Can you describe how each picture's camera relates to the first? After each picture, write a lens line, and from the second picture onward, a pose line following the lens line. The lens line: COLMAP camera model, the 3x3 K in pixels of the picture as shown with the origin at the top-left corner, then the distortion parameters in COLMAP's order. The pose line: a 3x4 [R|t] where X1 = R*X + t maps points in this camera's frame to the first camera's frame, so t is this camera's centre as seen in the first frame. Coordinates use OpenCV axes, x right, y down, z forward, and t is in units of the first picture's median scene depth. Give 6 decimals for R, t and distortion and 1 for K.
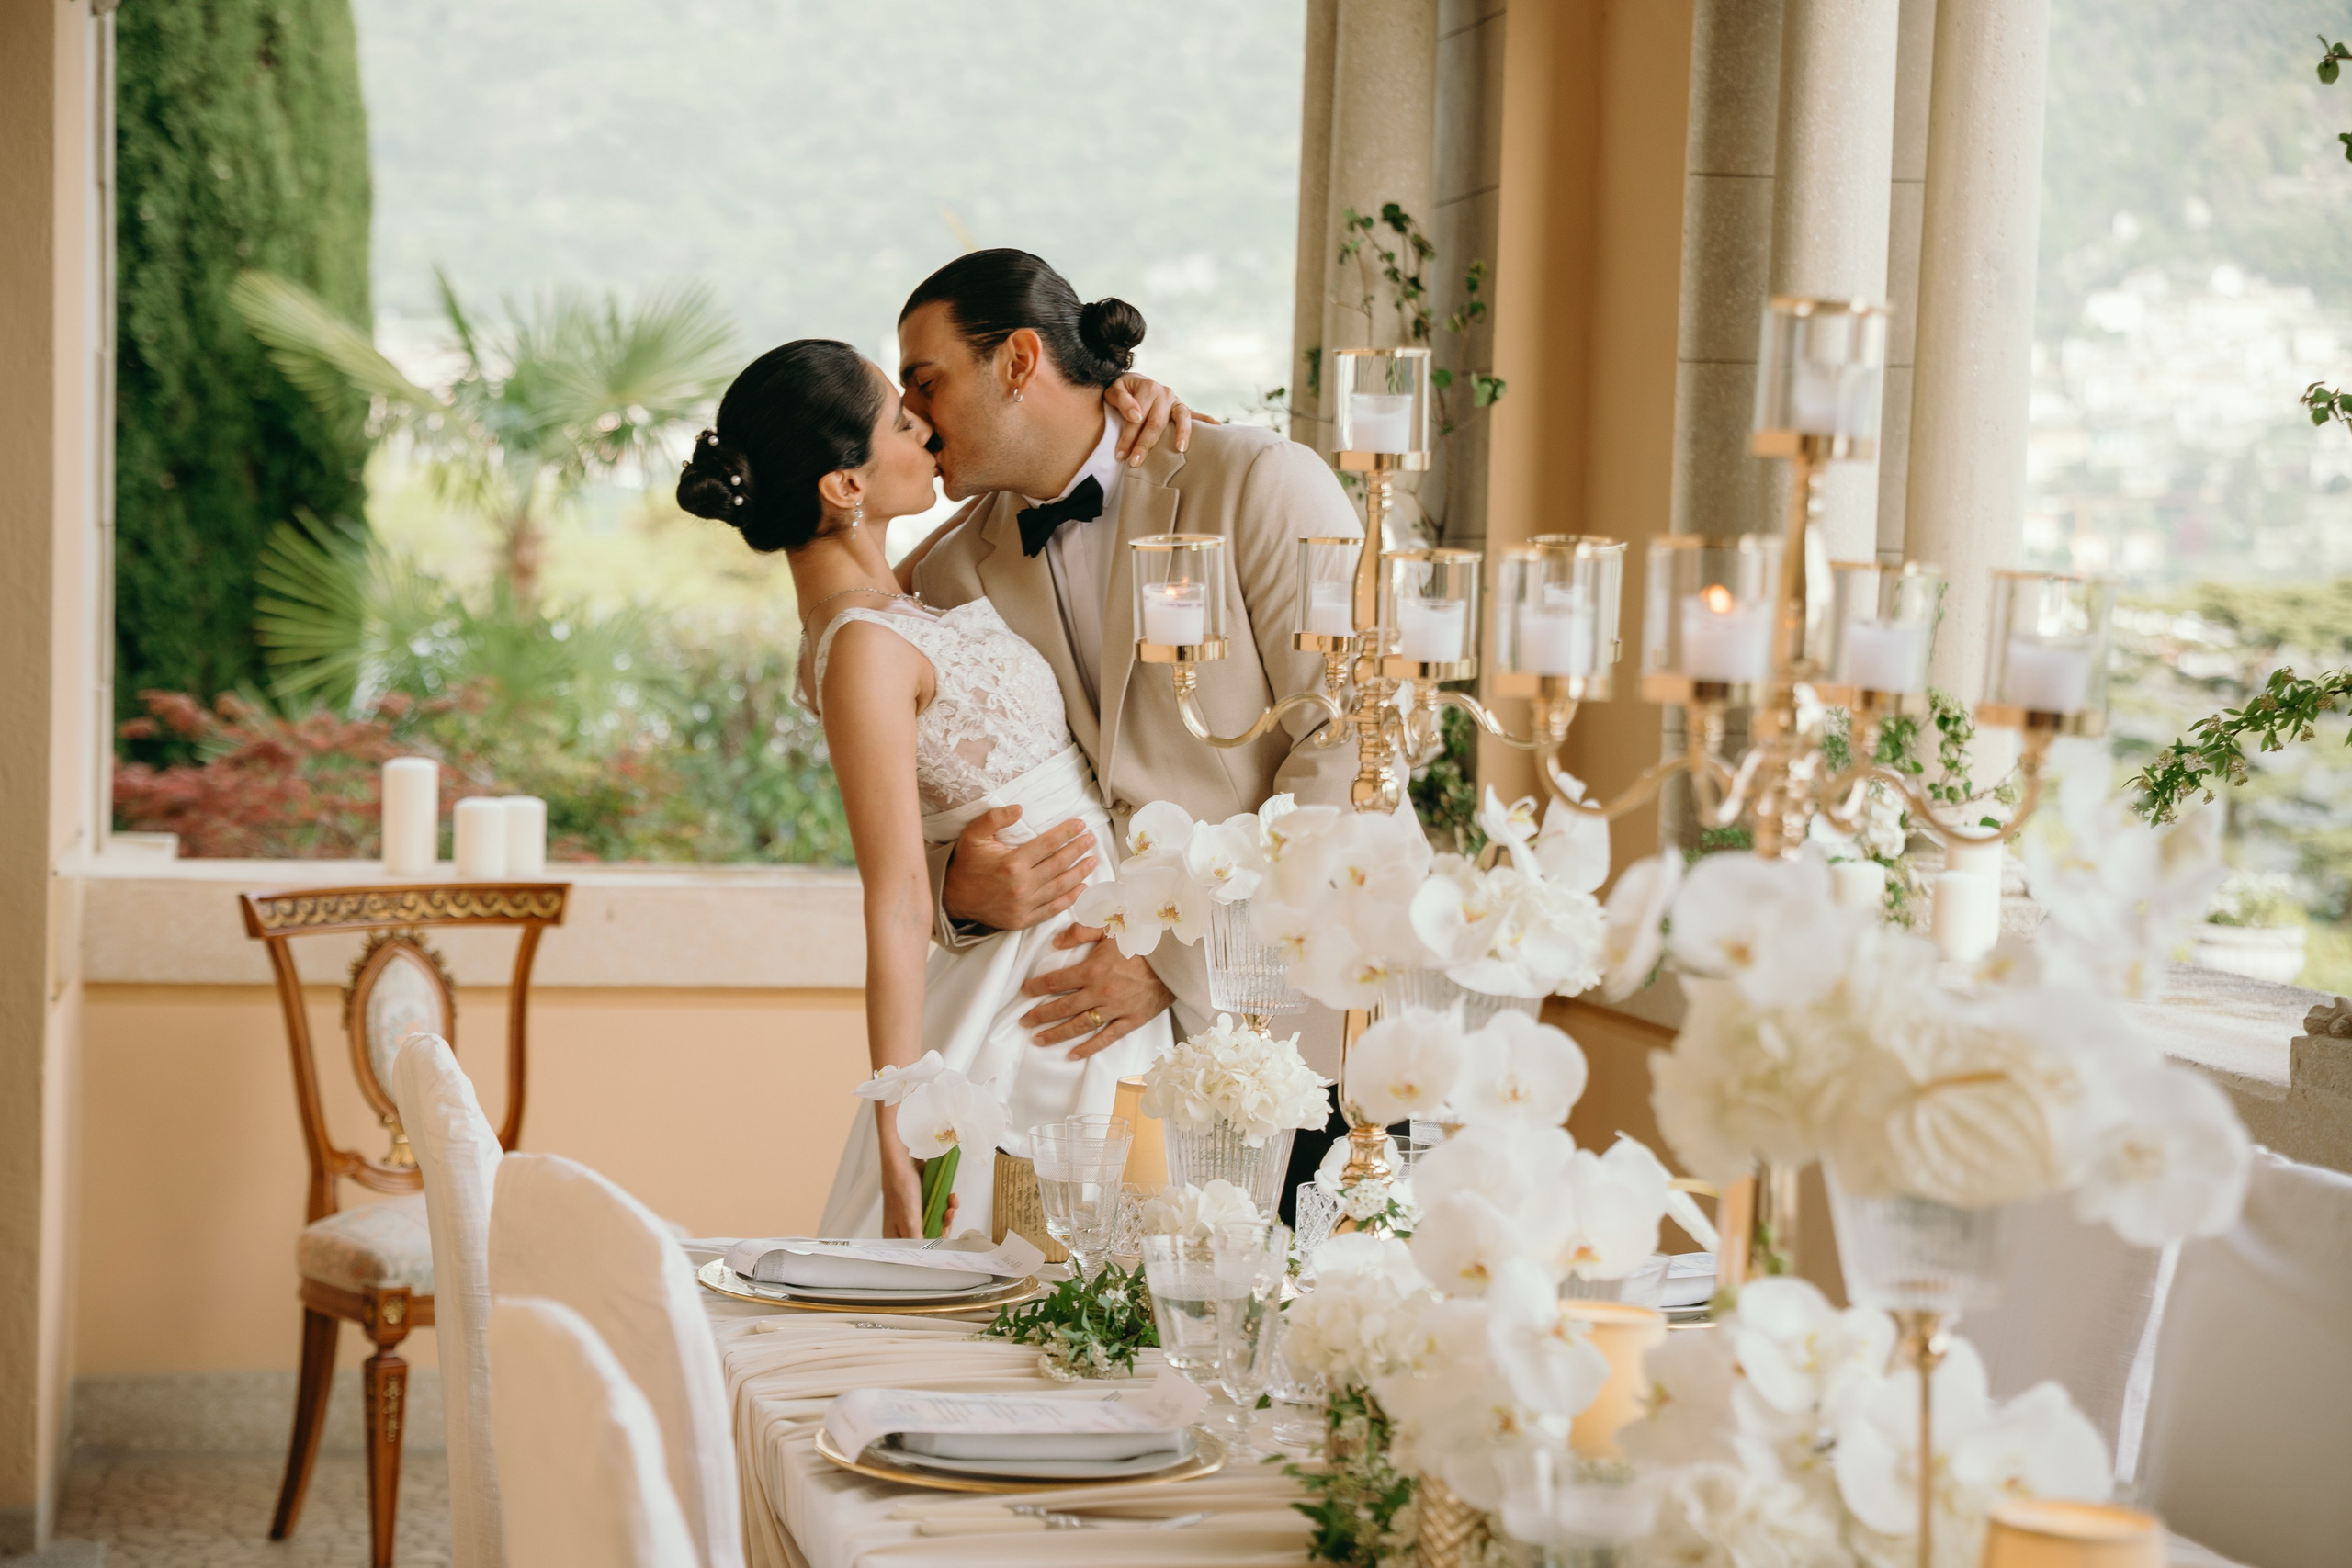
lens RADIAL K [[4635.0, 0, 1101.9], [0, 4635.0, 877.0], [0, 0, 1]] dist [0.217730, 0.000000]
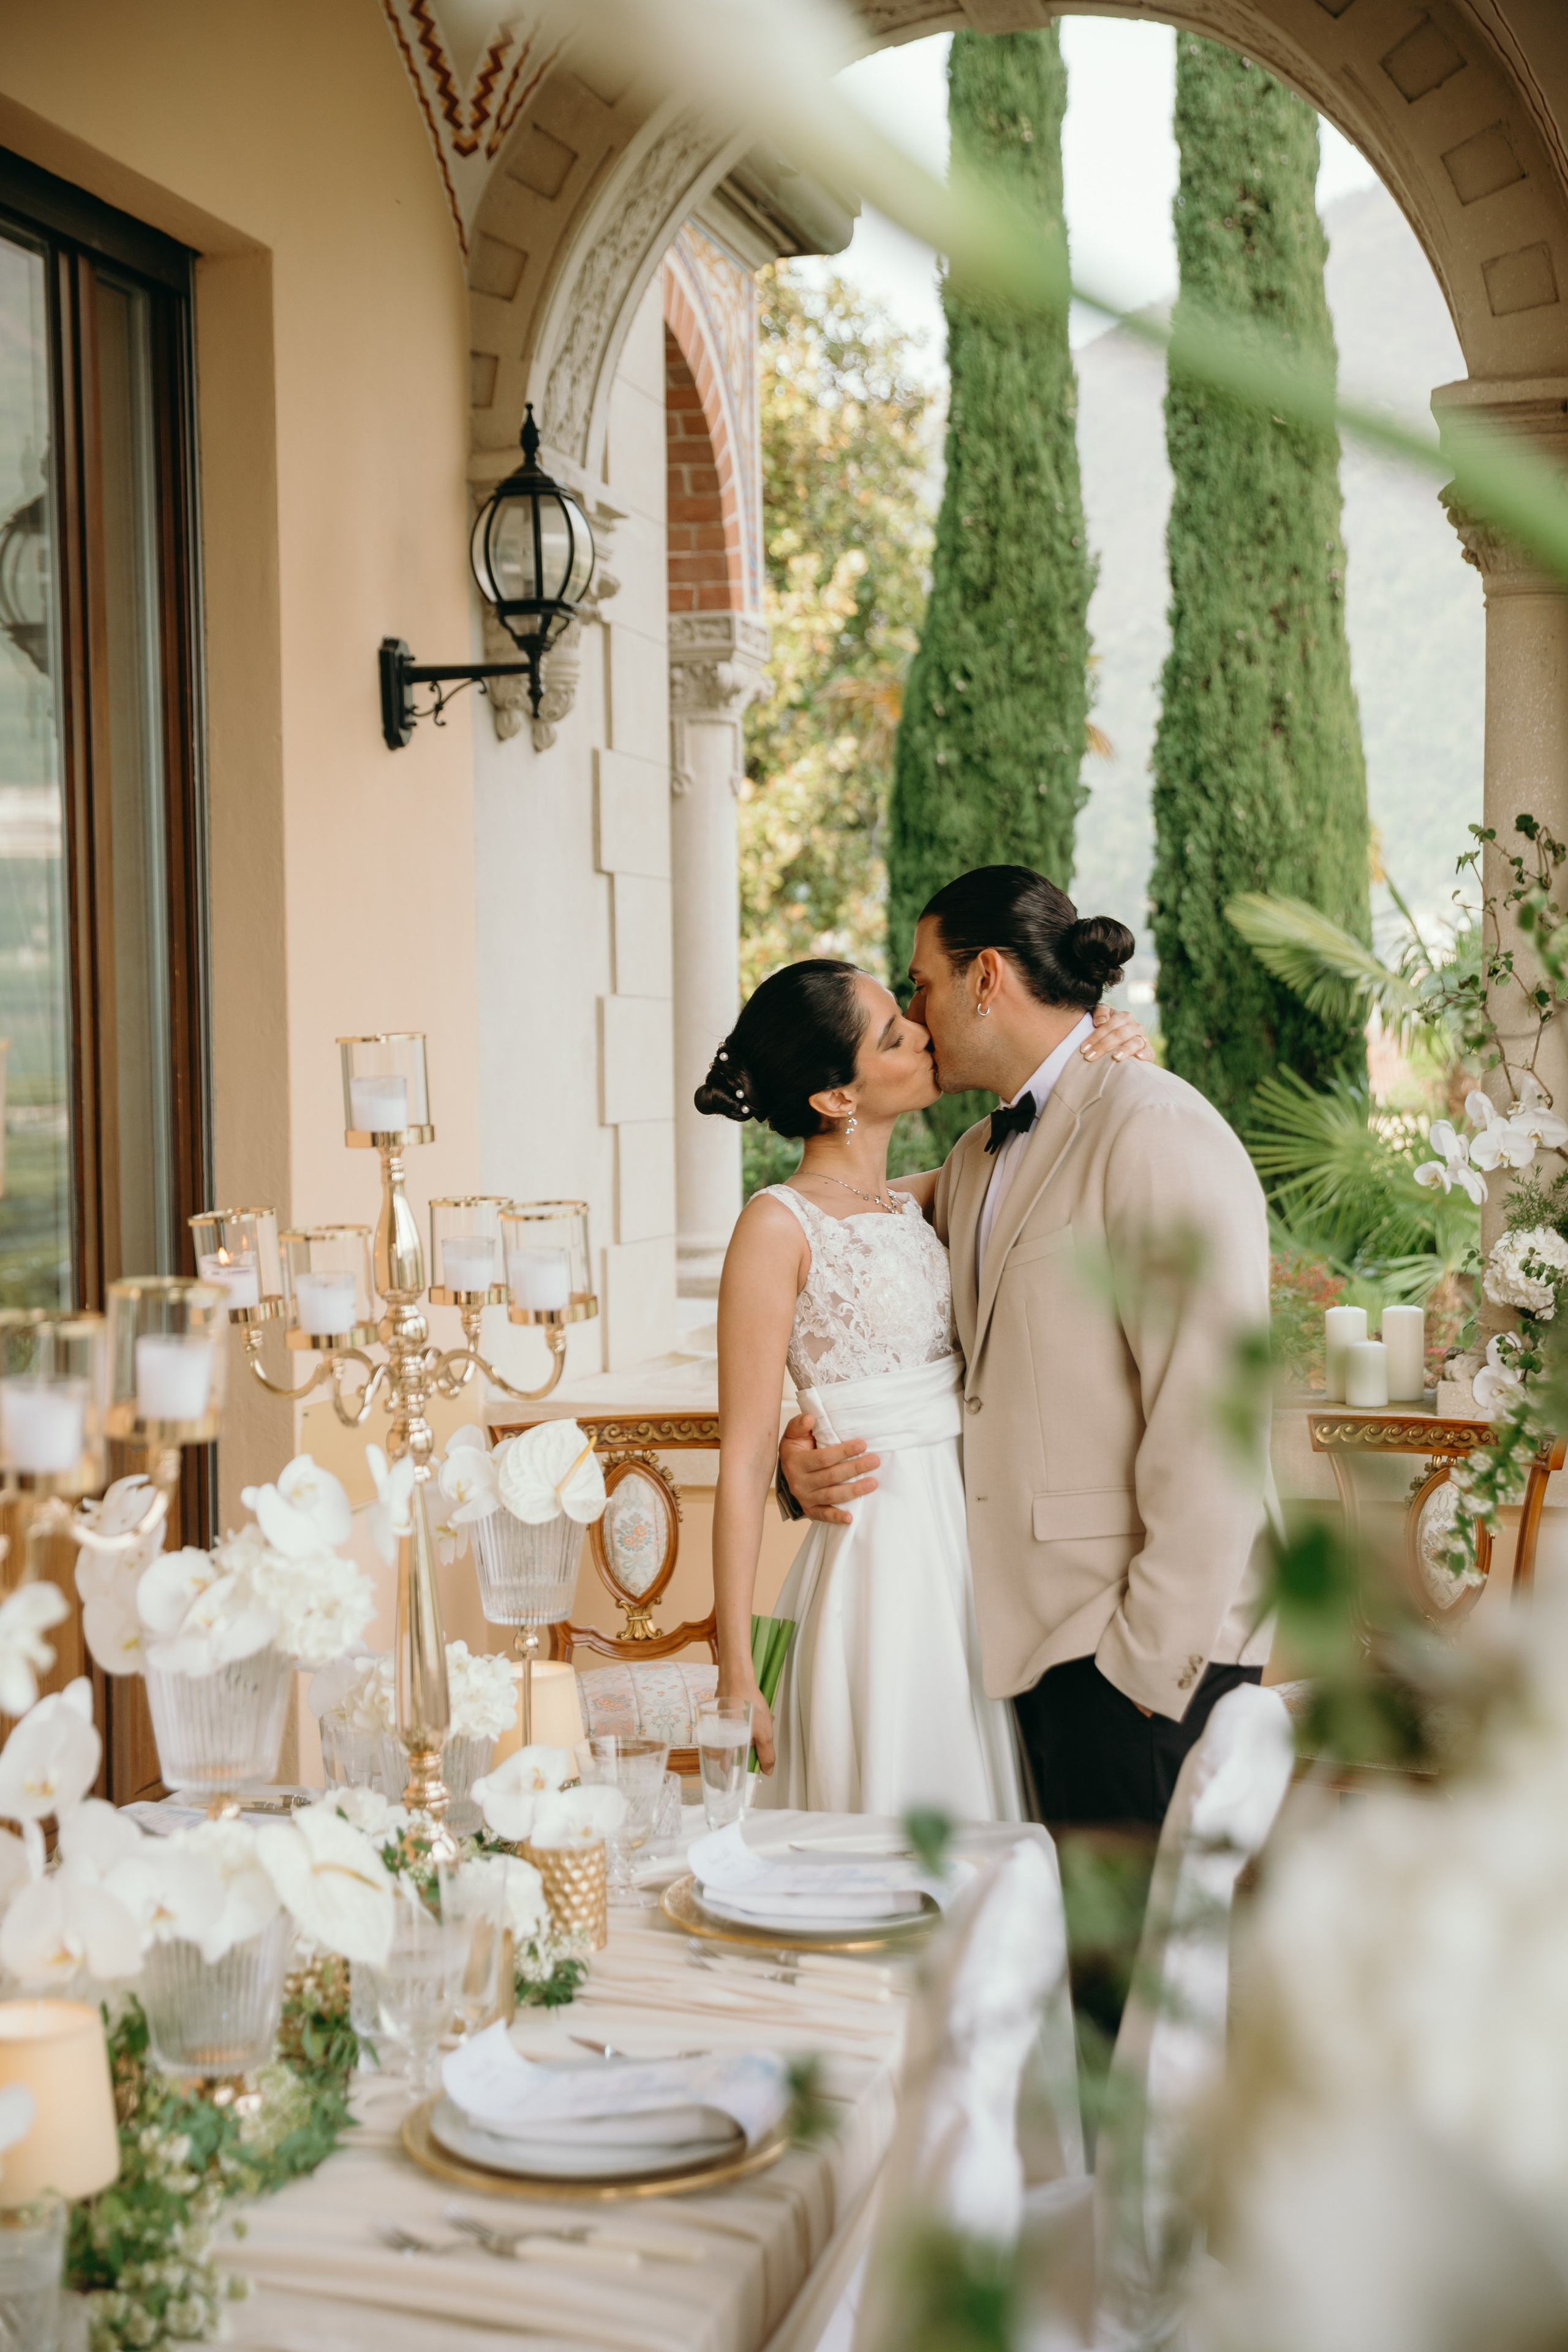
lens RADIAL K [[3322.4, 0, 768.6], [0, 3322.4, 1158.3], [0, 0, 1]] dist [0.142316, 0.000000]
pose [[0.894389, -0.027956, -0.446415, 0.281605], [0.010508, 0.999083, -0.041513, -0.029714], [0.447166, 0.032437, 0.893863, 0.195085]]
